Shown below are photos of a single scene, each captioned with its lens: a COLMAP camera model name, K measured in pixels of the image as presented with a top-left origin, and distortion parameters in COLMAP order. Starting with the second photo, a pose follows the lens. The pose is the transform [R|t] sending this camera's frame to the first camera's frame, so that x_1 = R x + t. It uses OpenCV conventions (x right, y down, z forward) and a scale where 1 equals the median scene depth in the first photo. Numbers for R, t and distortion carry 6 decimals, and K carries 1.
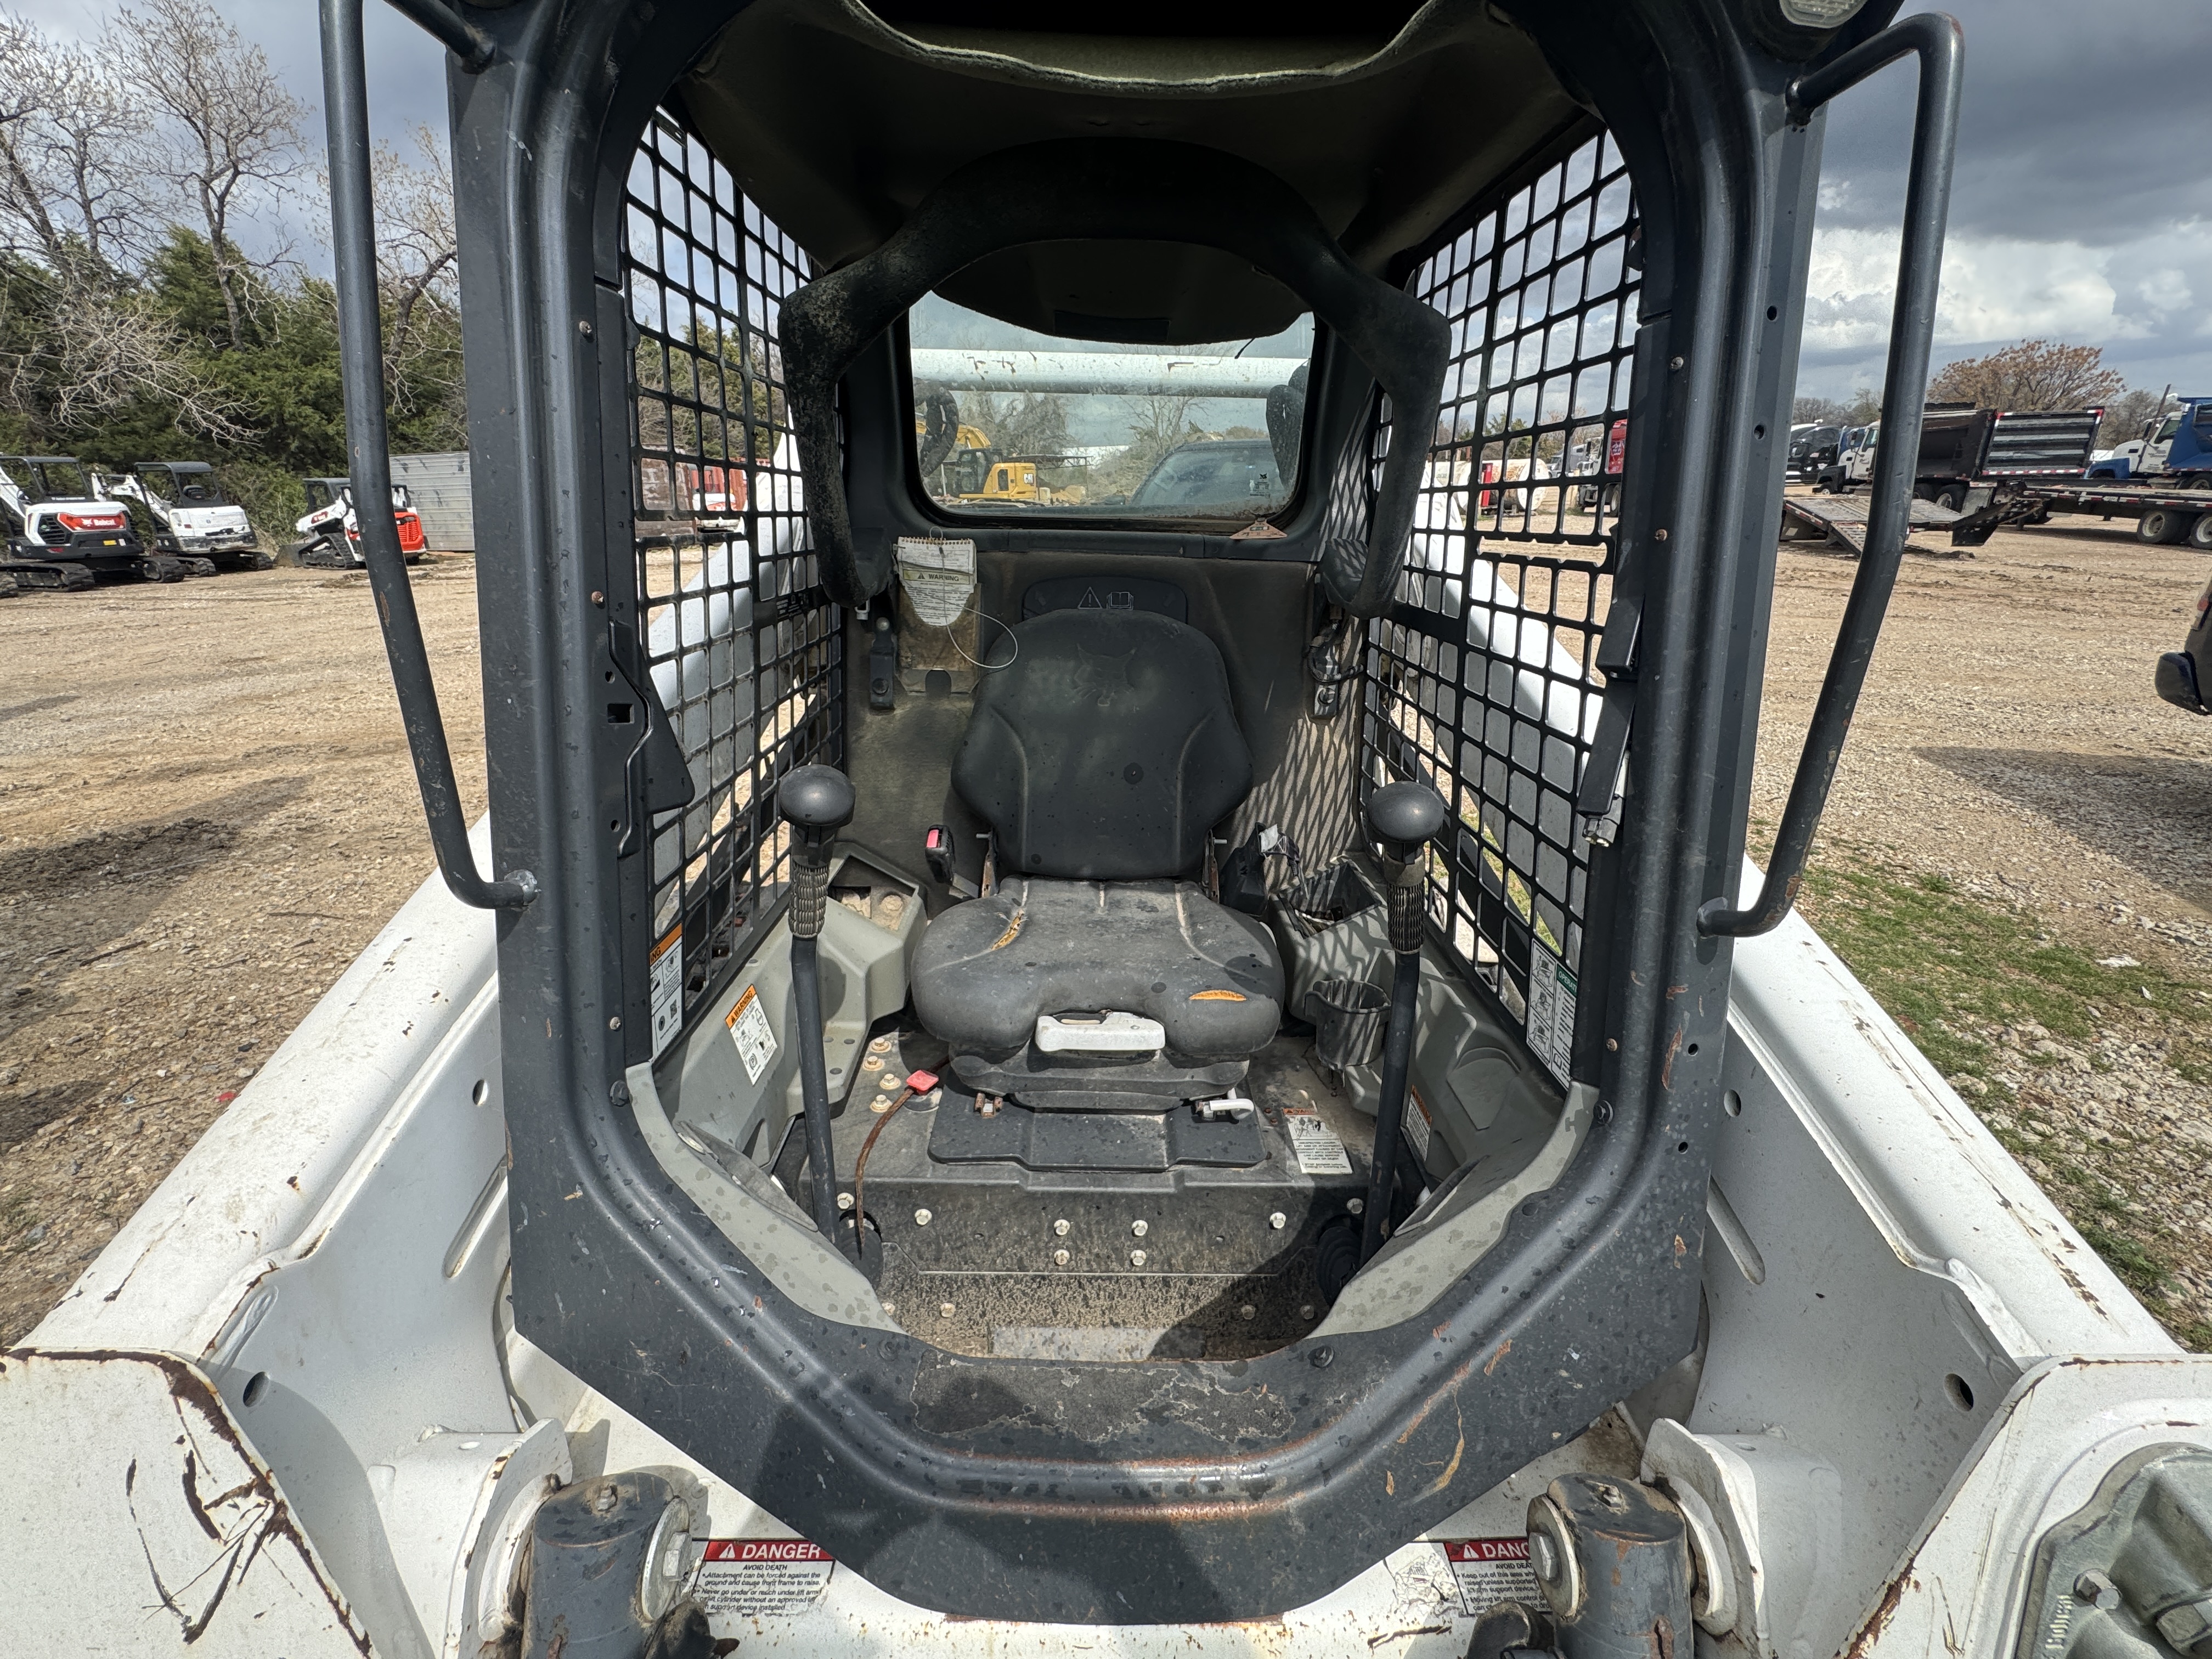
lens RADIAL K [[934.3, 0, 1186.3], [0, 934.3, 802.4], [0, 0, 1]] dist [0.000819, 0.000265]
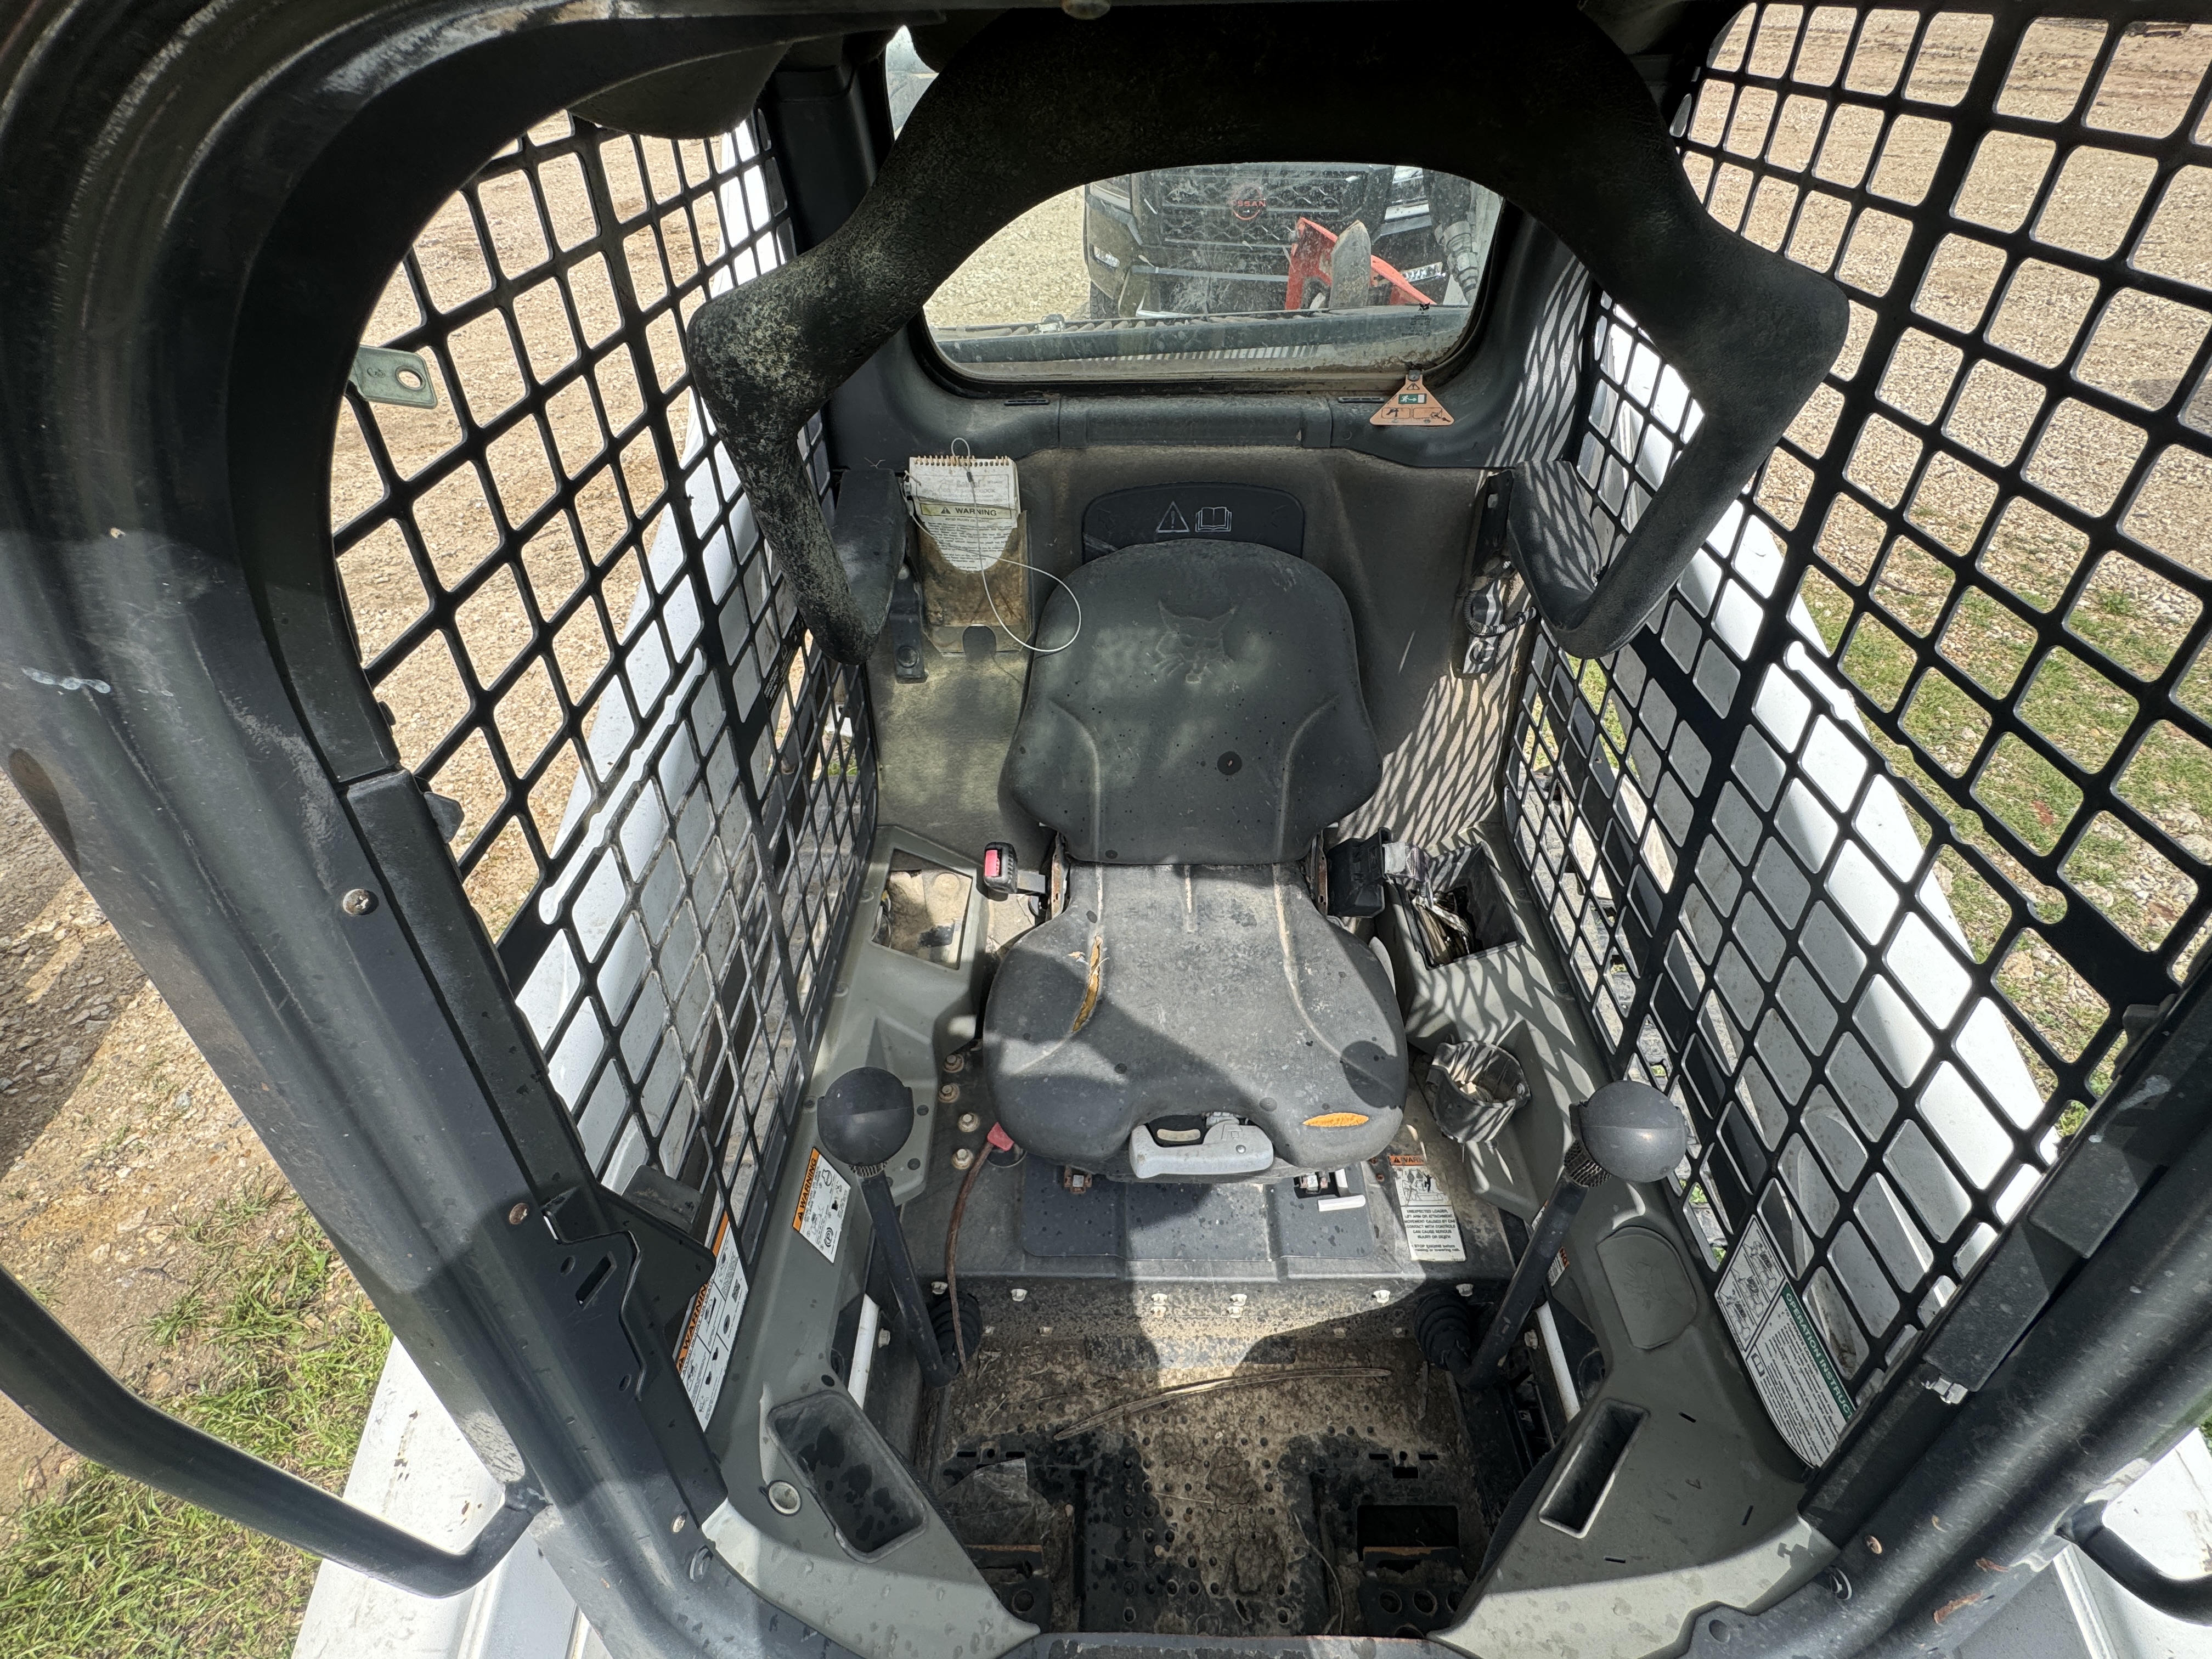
lens RADIAL K [[965.2, 0, 1177.8], [0, 965.2, 840.3], [0, 0, 1]] dist [0.000001, -0.000273]
pose [[0.998448, 0.022939, -0.050740, -0.057887], [-0.000527, 0.915057, 0.403324, -0.307300], [0.055682, -0.402672, 0.913649, 0.215312]]
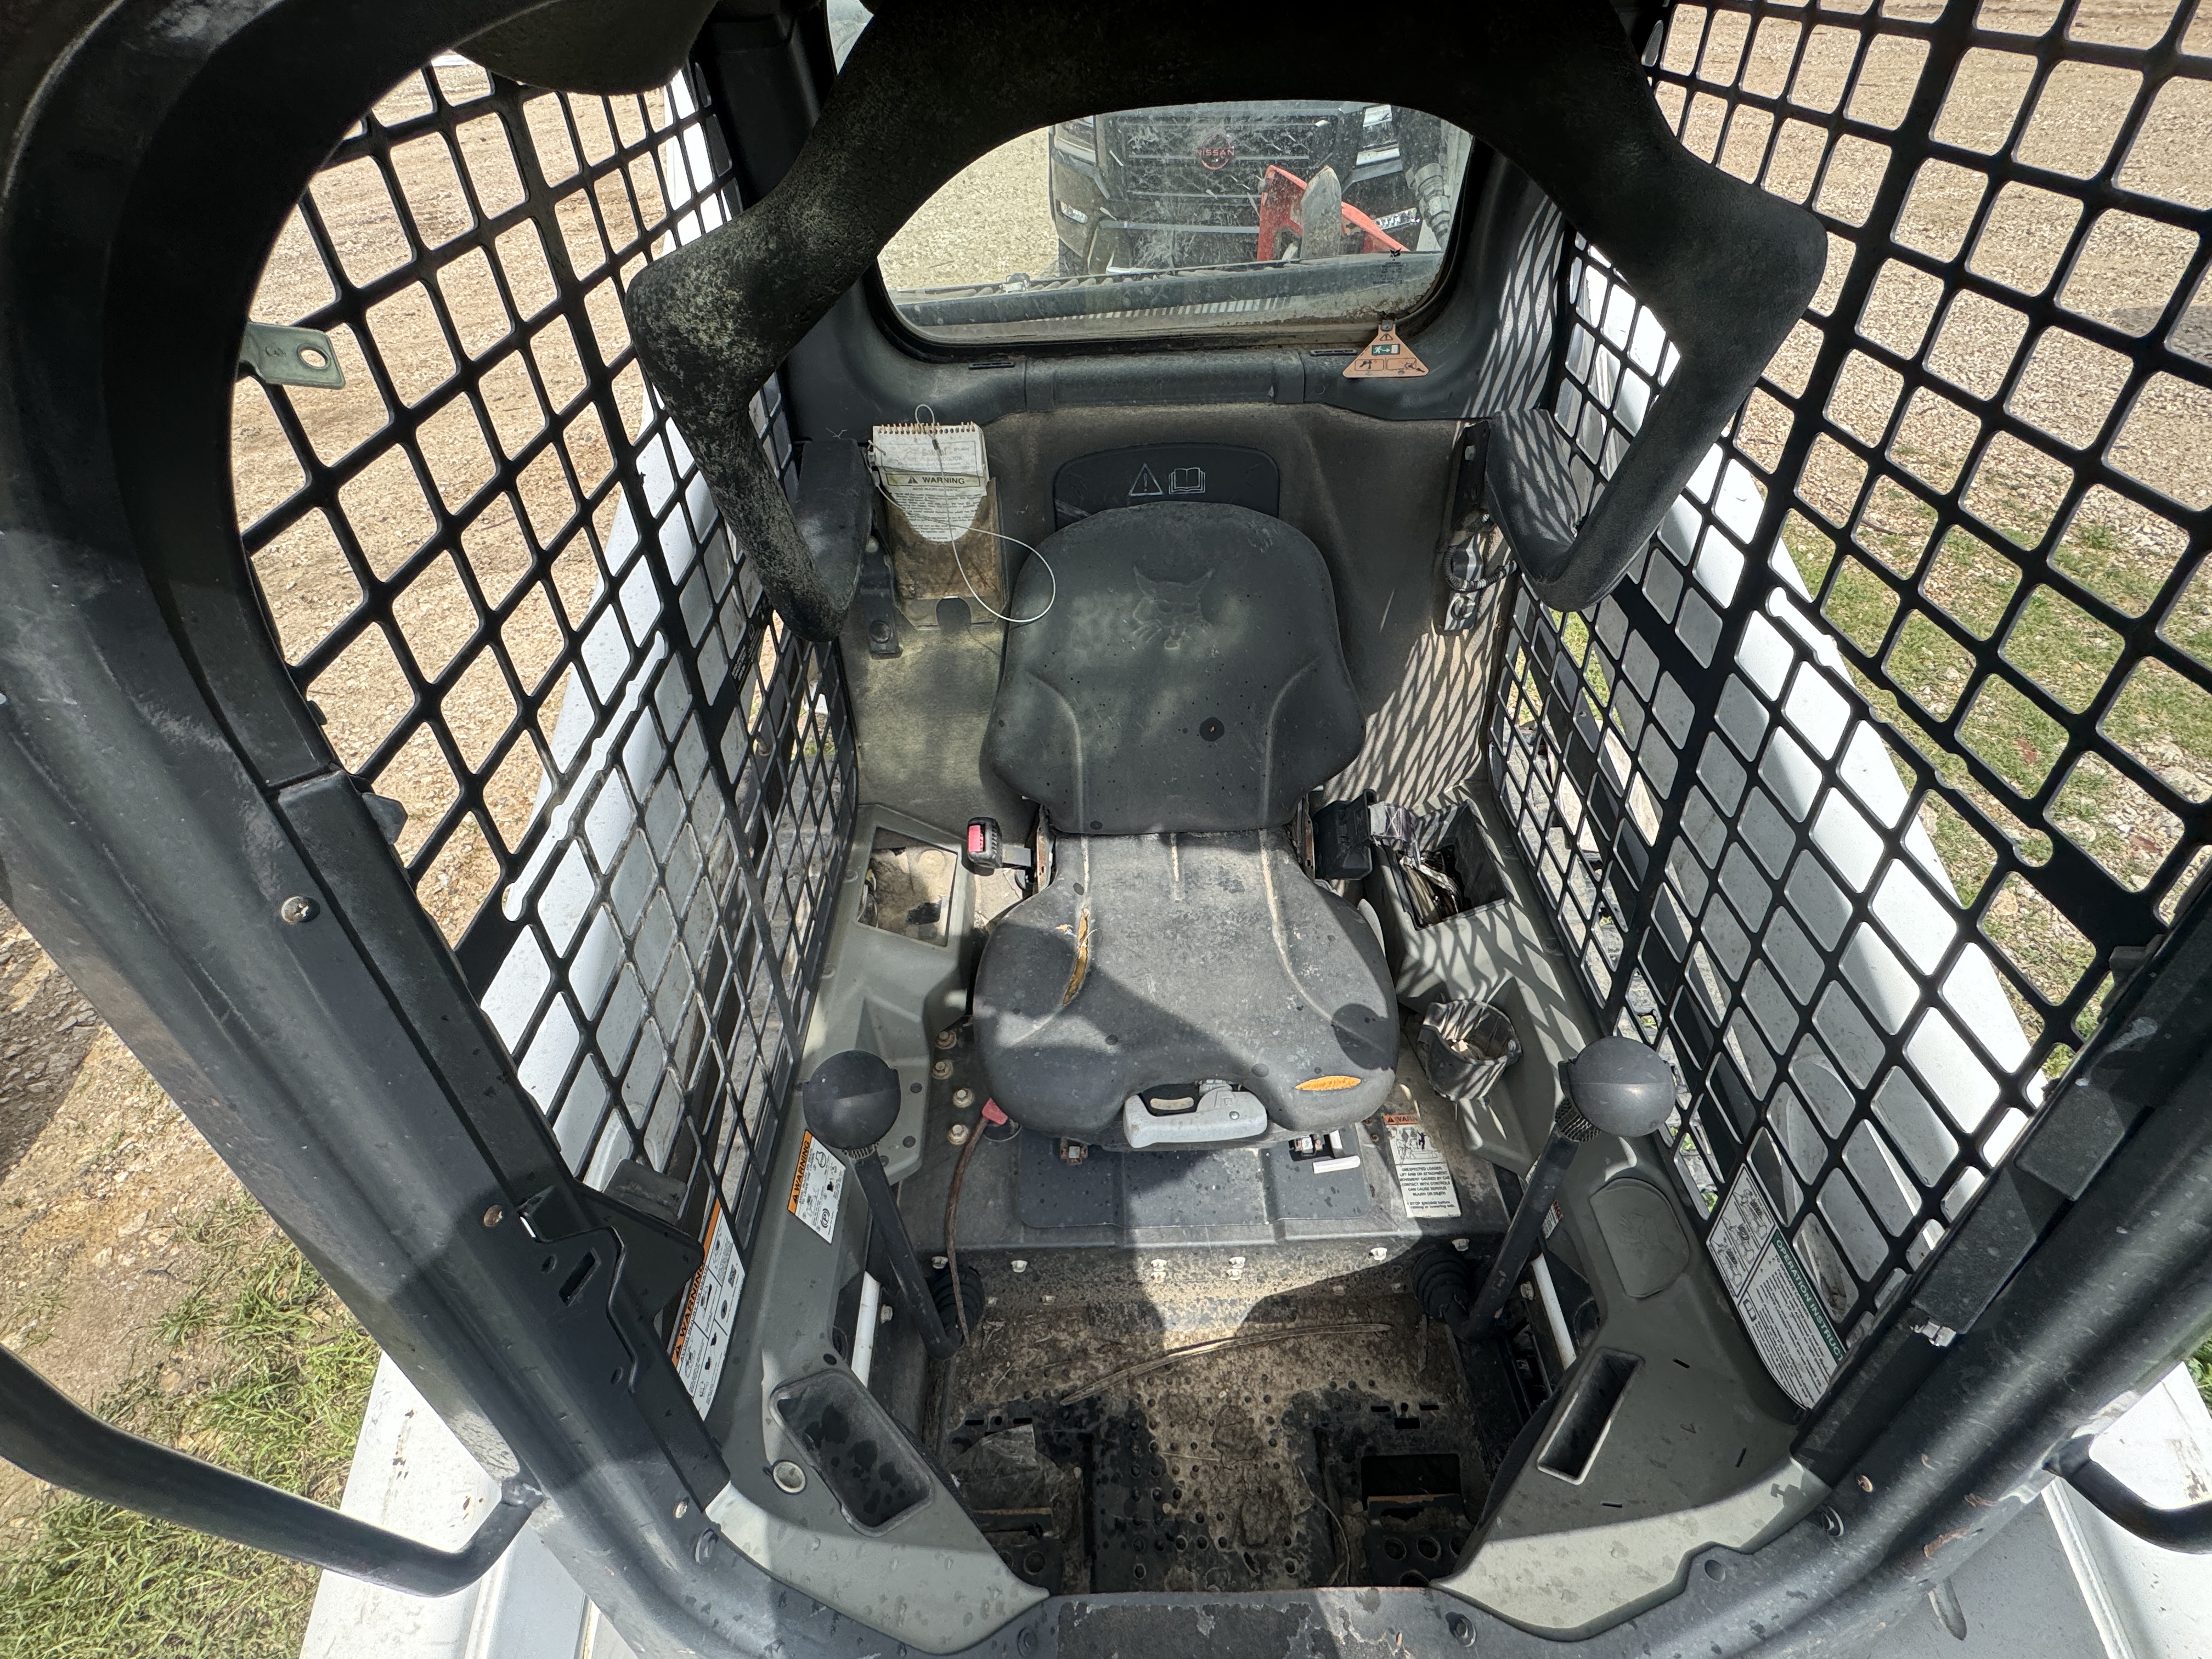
lens RADIAL K [[963.4, 0, 1176.3], [0, 963.4, 838.7], [0, 0, 1]] dist [-0.001513, -0.000181]
pose [[0.999021, -0.009841, -0.043132, -0.052532], [0.027624, 0.900291, 0.434411, -0.306404], [0.034556, -0.435177, 0.899681, 0.223375]]
